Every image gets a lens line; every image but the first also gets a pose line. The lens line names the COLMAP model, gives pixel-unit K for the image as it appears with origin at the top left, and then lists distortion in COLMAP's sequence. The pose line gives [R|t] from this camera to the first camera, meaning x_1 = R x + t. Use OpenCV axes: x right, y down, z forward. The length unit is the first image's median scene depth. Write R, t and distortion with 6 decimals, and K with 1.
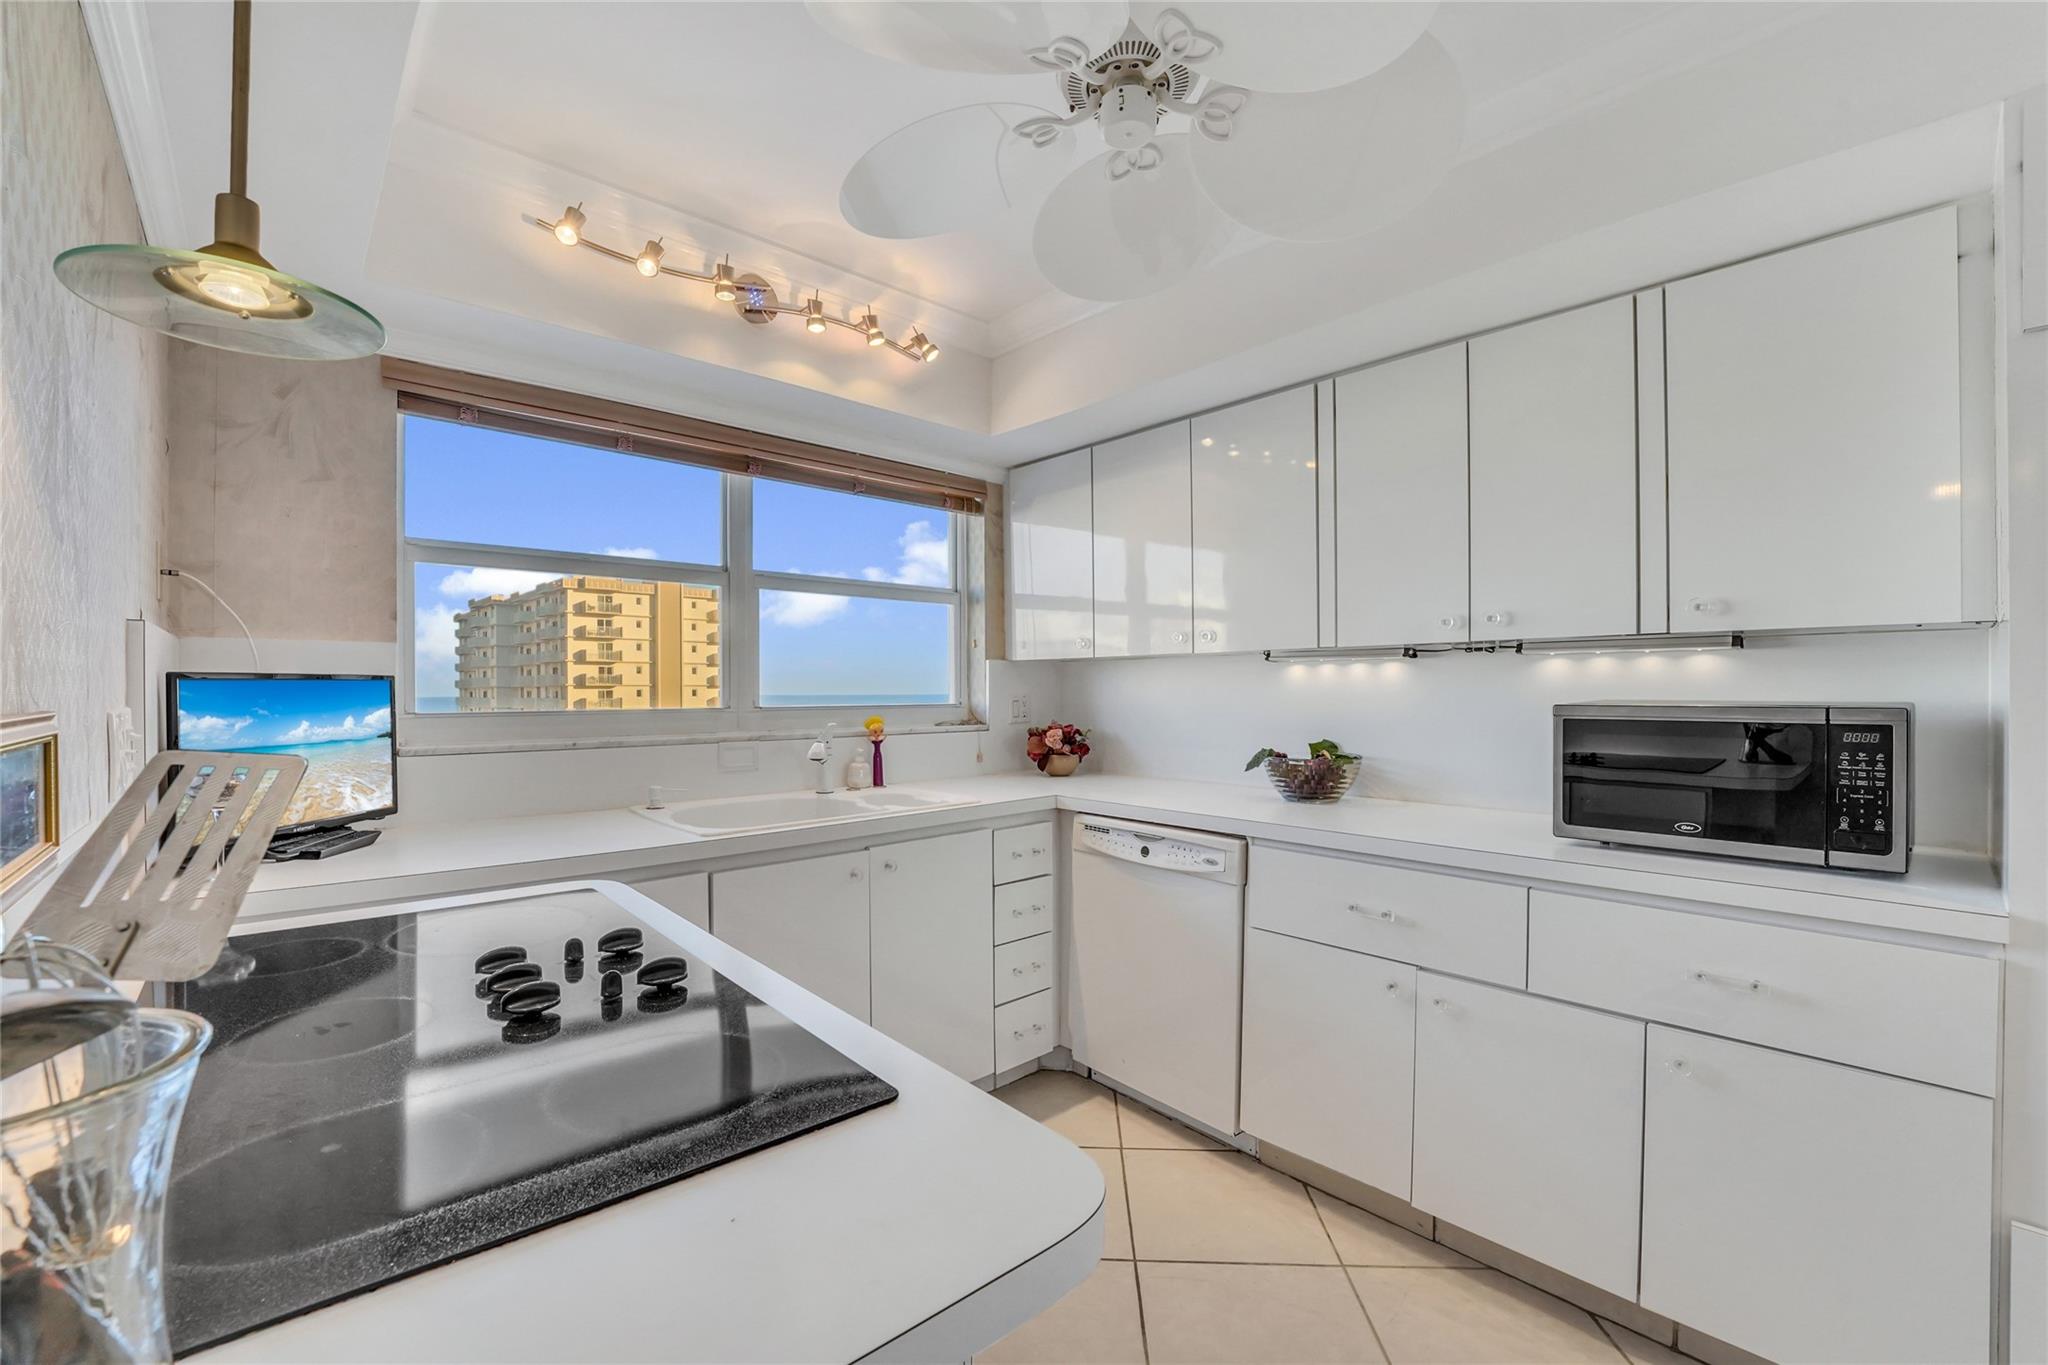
lens RADIAL K [[847.8, 0, 1033.3], [0, 847.8, 691.4], [0, 0, 1]] dist [-0.022337, 0.000766]
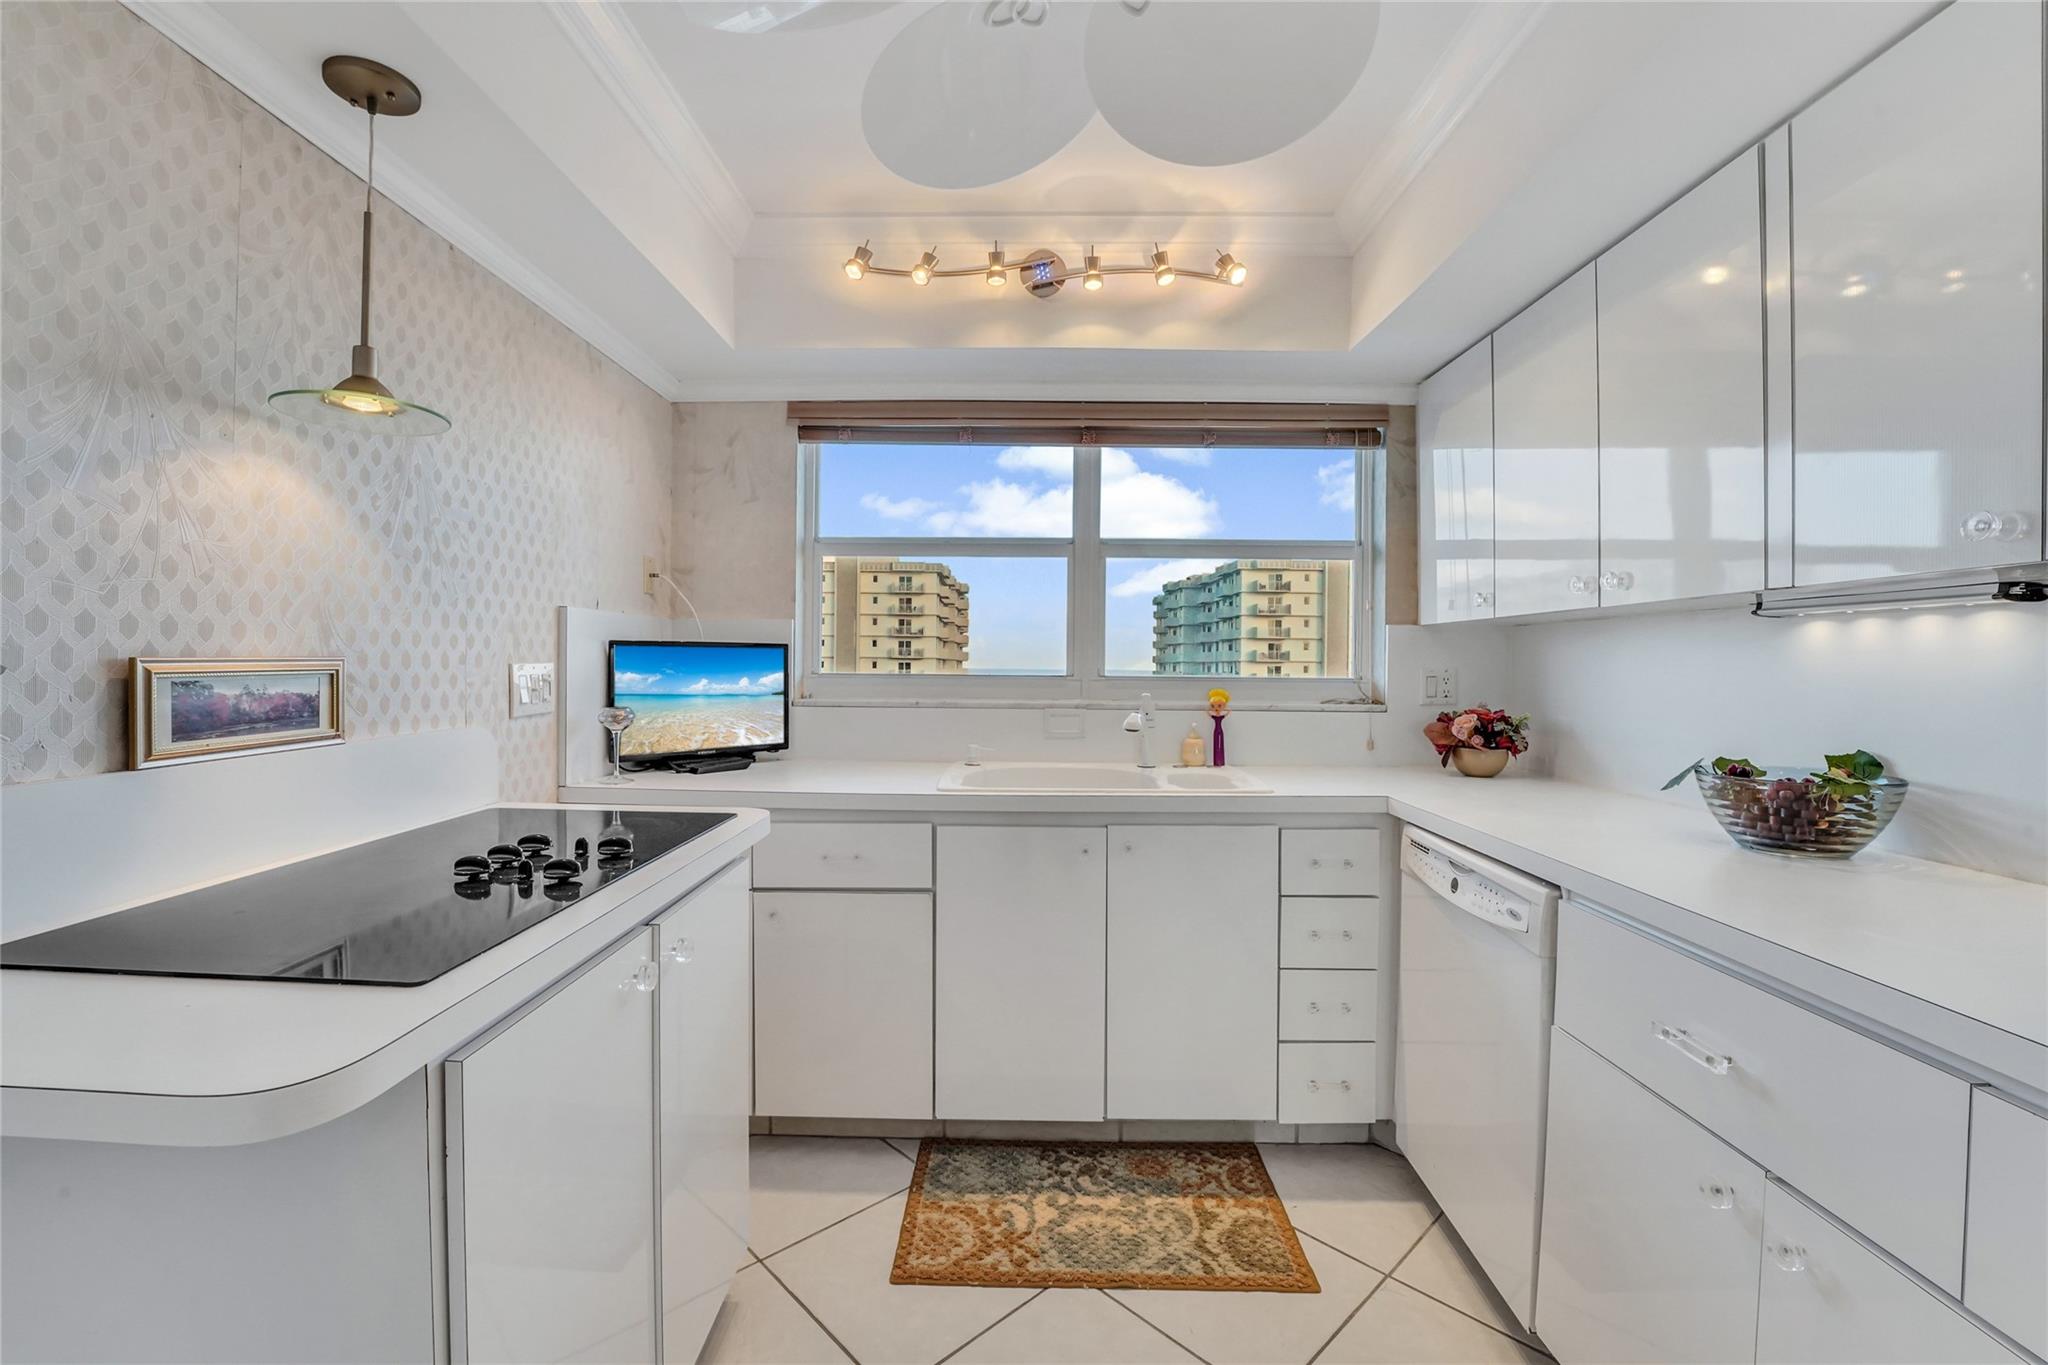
lens RADIAL K [[875.6, 0, 1008.3], [0, 875.6, 670.7], [0, 0, 1]] dist [-0.026271, 0.000264]
pose [[0.722352, 0.015261, -0.691357, 0.336671], [-0.013417, 0.999878, 0.008053, 0.005828], [0.691395, 0.003459, 0.722469, 0.190192]]
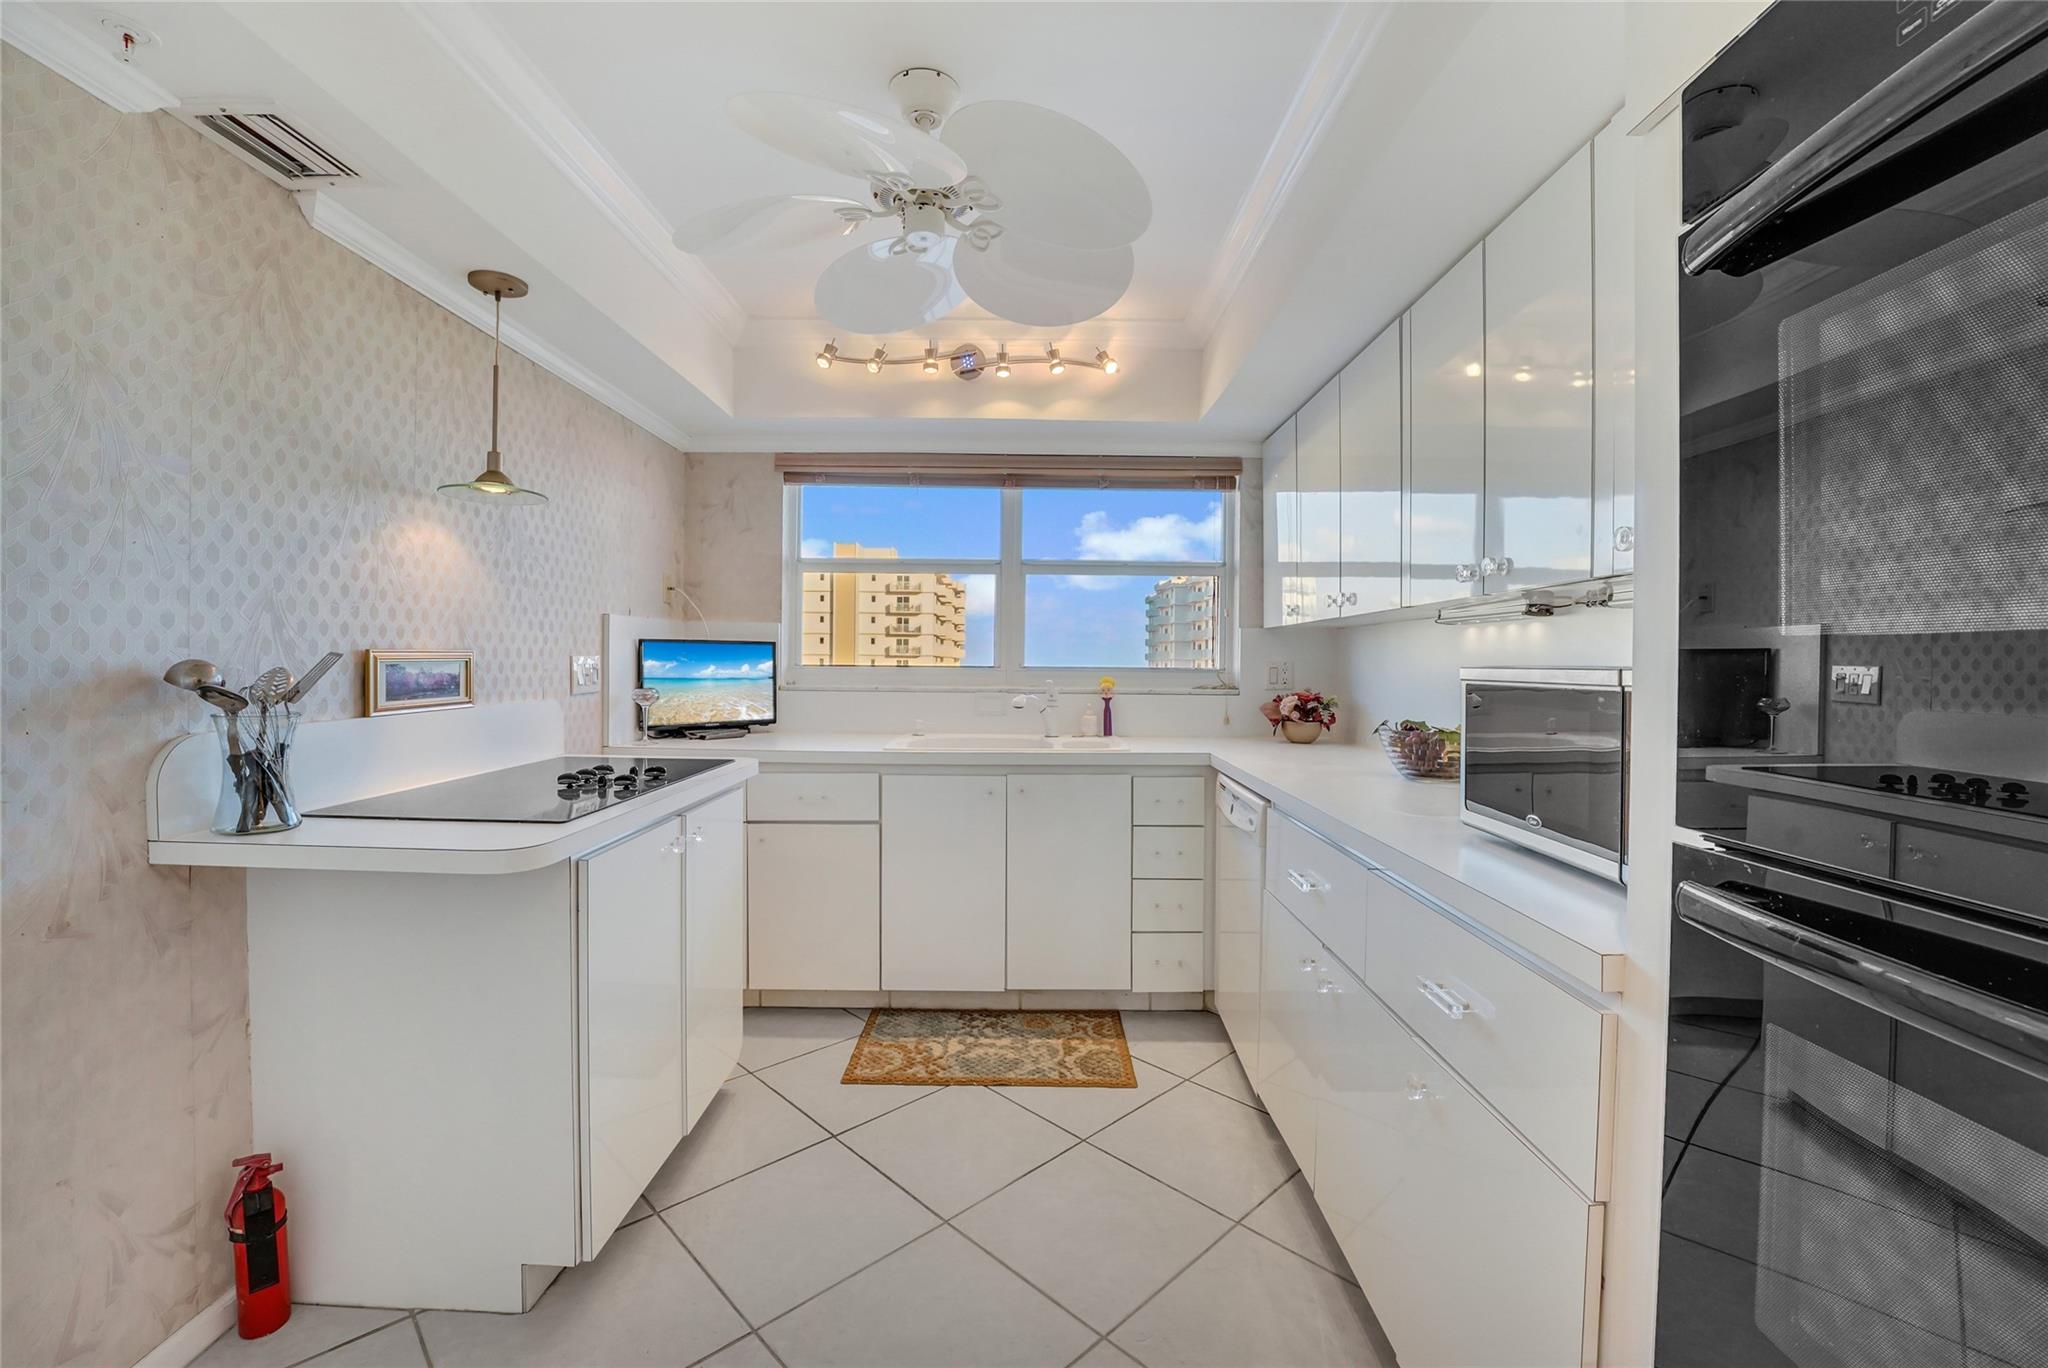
lens RADIAL K [[854.0, 0, 1022.5], [0, 854.0, 671.8], [0, 0, 1]] dist [-0.024292, 0.000265]
pose [[0.737338, 0.019113, -0.675254, 0.596561], [-0.014726, 0.999817, 0.012220, 0.010540], [0.675363, 0.000934, 0.737484, 0.048889]]
